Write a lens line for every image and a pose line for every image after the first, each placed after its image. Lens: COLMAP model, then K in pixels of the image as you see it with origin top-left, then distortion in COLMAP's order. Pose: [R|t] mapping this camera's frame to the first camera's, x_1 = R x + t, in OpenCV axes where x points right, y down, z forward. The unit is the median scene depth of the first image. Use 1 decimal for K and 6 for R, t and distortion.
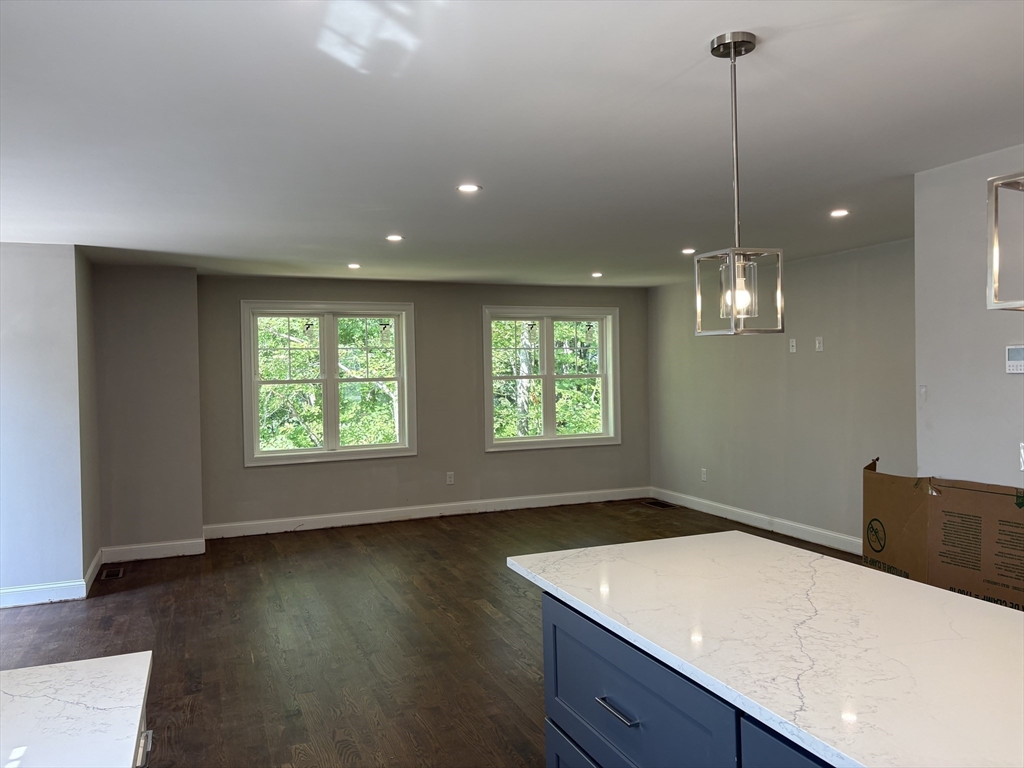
lens RADIAL K [[777.5, 0, 518.3], [0, 777.5, 373.9], [0, 0, 1]] dist [0.055536, -0.048863]
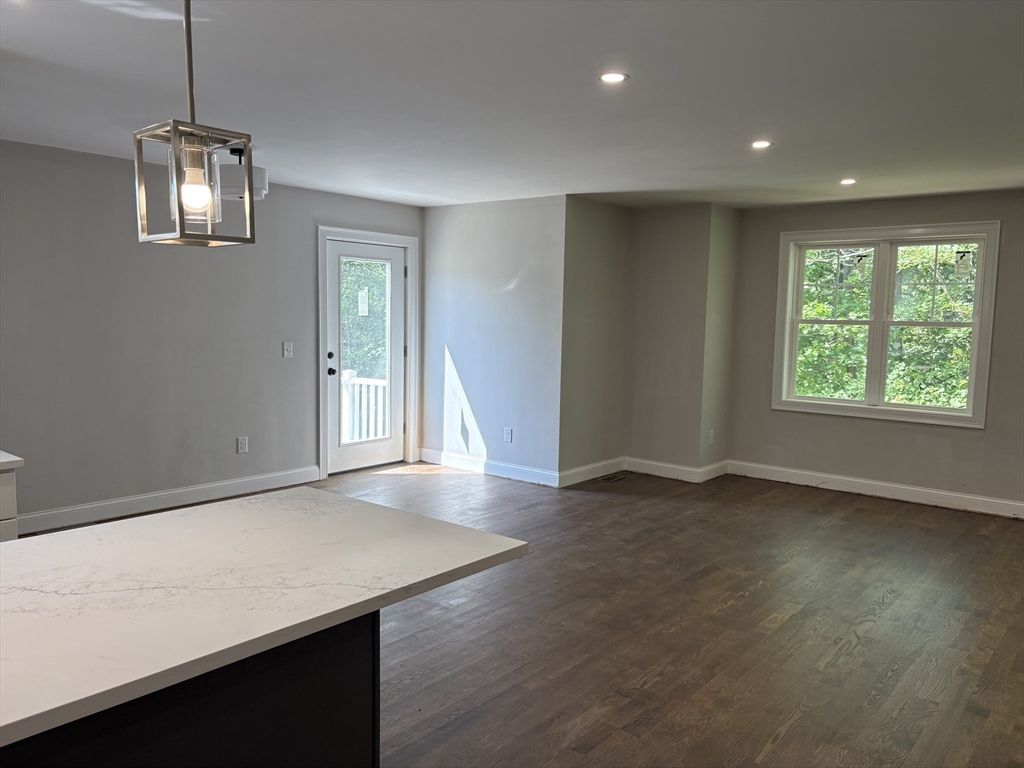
lens RADIAL K [[777.5, 0, 512.7], [0, 777.5, 383.8], [0, 0, 1]] dist [0.055536, -0.048863]
pose [[0.473411, 0.111460, -0.873761, 0.334669], [-0.035795, 0.993577, 0.107350, -0.003174], [0.880114, -0.019544, 0.474360, 0.267910]]
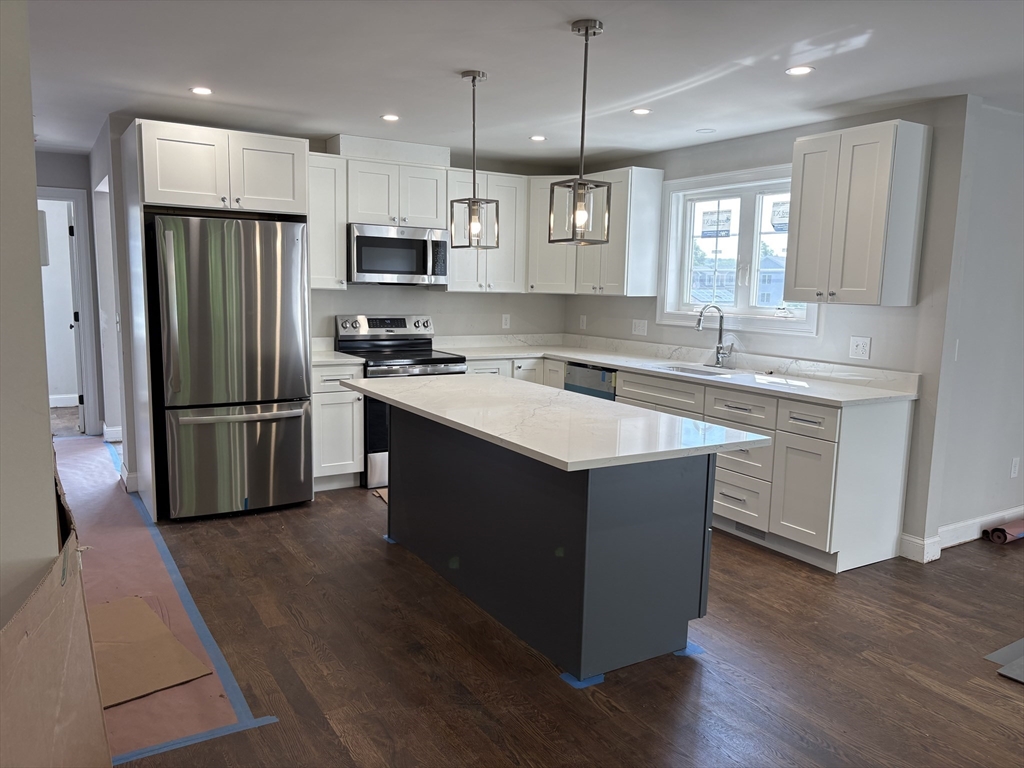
lens RADIAL K [[777.5, 0, 514.7], [0, 777.5, 391.7], [0, 0, 1]] dist [0.055536, -0.048863]
pose [[-0.987836, 0.021564, -0.153999, 0.187919], [-0.002117, 0.988382, 0.151979, -0.002654], [0.155487, 0.150456, -0.976313, 0.716302]]
